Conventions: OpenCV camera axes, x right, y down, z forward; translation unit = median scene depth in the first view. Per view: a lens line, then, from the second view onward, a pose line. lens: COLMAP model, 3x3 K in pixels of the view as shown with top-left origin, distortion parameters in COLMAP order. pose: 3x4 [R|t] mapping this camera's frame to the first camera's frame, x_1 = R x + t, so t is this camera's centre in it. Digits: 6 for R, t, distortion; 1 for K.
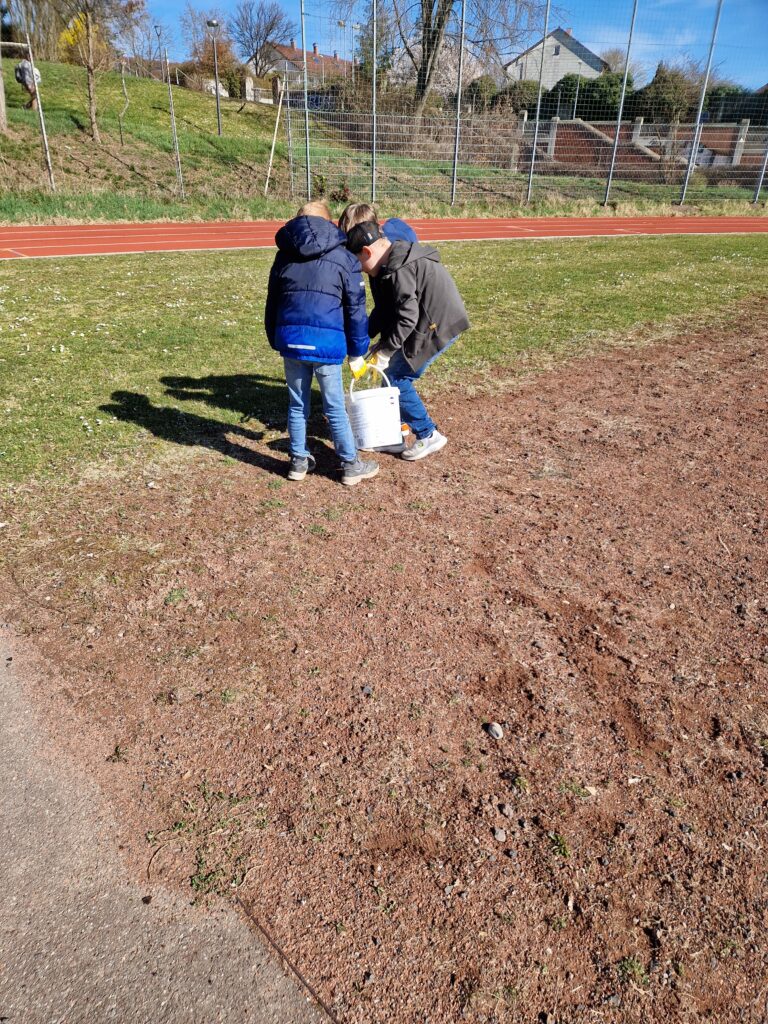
lens RADIAL K [[664.9, 0, 386.8], [0, 664.9, 508.5], [0, 0, 1]] dist [0.052582, -0.039813]
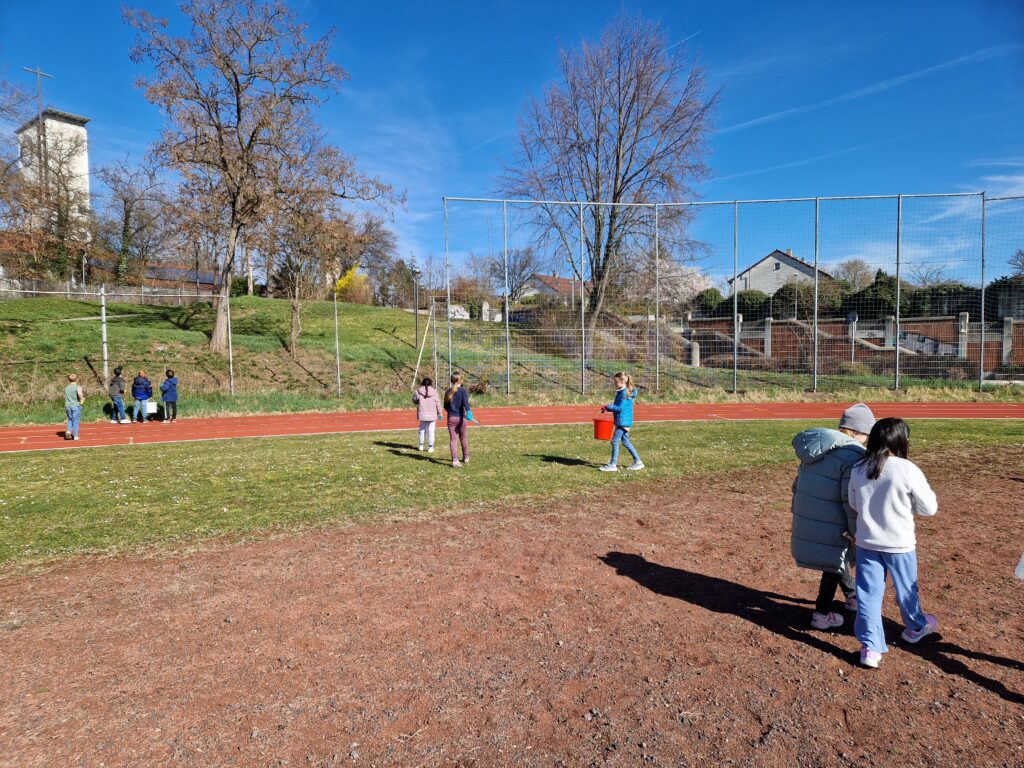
lens RADIAL K [[664.9, 0, 510.9], [0, 664.9, 383.7], [0, 0, 1]] dist [0.052582, -0.039813]
pose [[0.975884, -0.019218, -0.217443, 0.162626], [-0.074372, 0.907248, -0.413969, 0.001300], [0.205231, 0.420157, 0.883939, -0.012395]]
